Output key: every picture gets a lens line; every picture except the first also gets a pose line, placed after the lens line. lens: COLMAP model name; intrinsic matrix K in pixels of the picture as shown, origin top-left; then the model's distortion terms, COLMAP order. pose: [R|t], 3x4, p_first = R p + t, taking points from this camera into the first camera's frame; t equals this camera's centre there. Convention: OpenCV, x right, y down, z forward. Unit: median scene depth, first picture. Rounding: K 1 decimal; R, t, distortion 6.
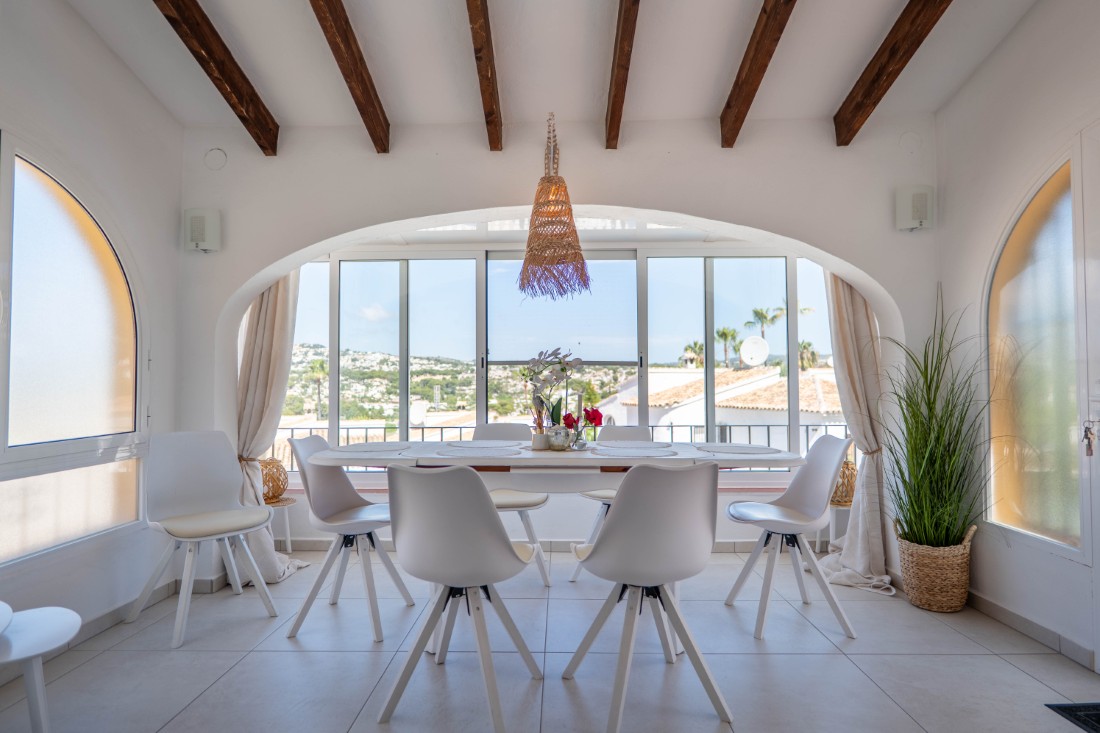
lens RADIAL K [[574.1, 0, 551.5], [0, 574.1, 364.9], [0, 0, 1]] dist [-0.004397, -0.000369]
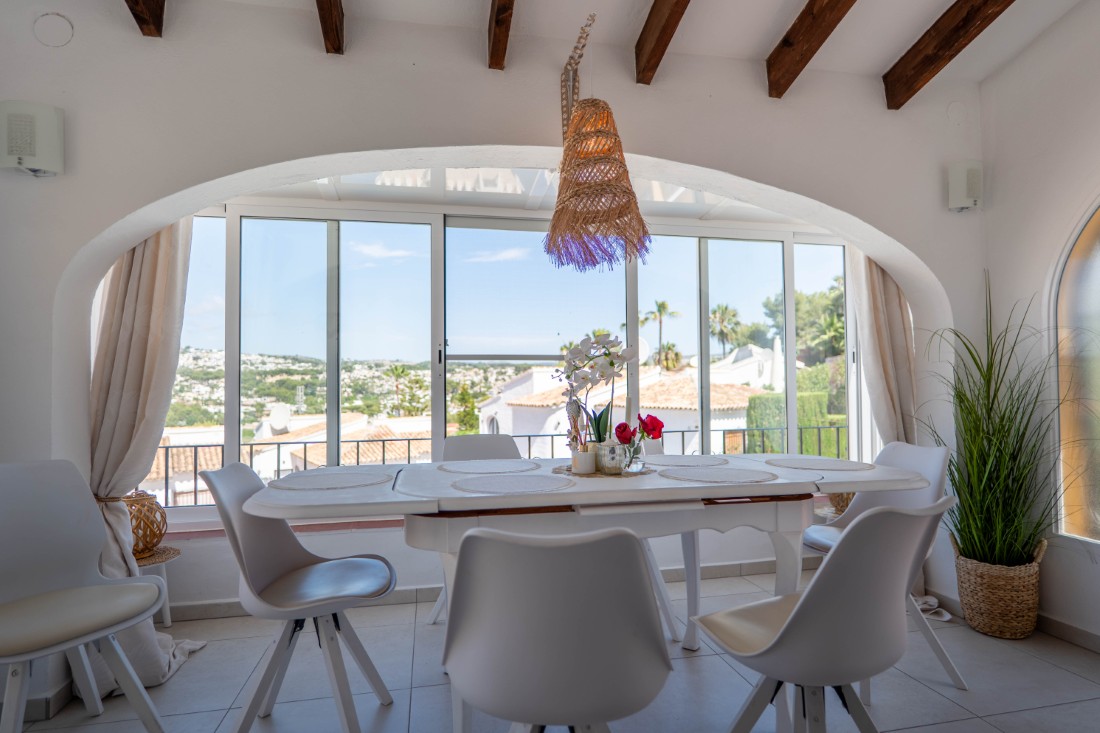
lens RADIAL K [[572.5, 0, 550.0], [0, 572.5, 366.5], [0, 0, 1]] dist [-0.004542, 0.001764]
pose [[0.975207, 0.002757, 0.221277, -0.192827], [-0.003422, 0.999991, 0.002624, 0.009001], [-0.221268, -0.003316, 0.975207, 0.265632]]
